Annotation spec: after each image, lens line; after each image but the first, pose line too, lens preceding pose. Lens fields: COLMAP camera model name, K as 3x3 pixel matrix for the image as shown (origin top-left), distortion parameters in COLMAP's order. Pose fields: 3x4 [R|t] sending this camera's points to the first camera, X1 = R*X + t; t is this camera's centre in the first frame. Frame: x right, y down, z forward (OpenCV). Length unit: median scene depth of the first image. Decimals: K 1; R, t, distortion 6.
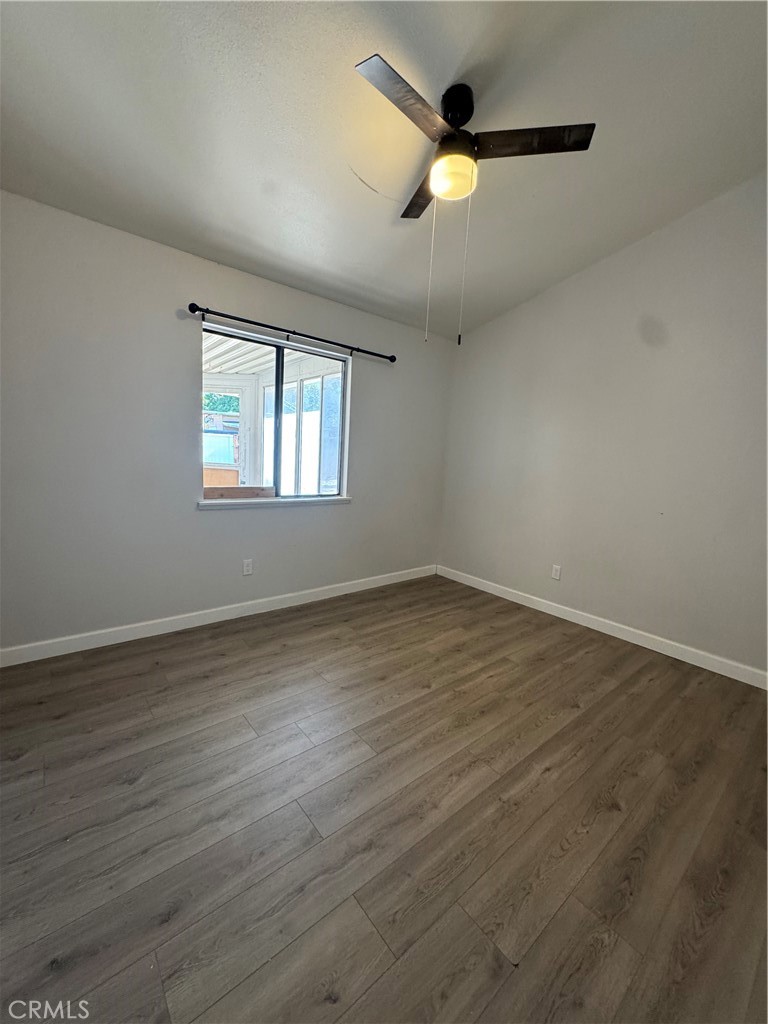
lens RADIAL K [[407.7, 0, 383.1], [0, 407.7, 511.9], [0, 0, 1]] dist [-0.002994, 0.000426]
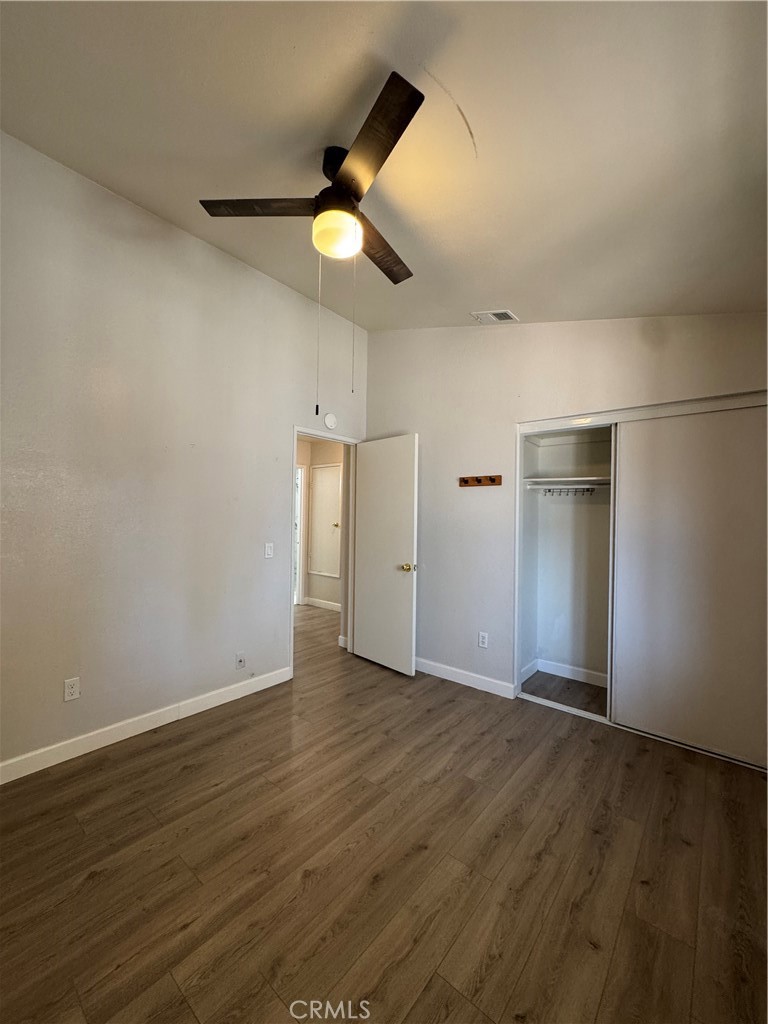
lens RADIAL K [[407.7, 0, 383.1], [0, 407.7, 511.9], [0, 0, 1]] dist [-0.002994, 0.000426]
pose [[-0.980705, -0.075241, -0.180432, 0.163007], [-0.097573, 0.988177, 0.118265, -0.267076], [0.169401, 0.133588, -0.976452, 1.702194]]
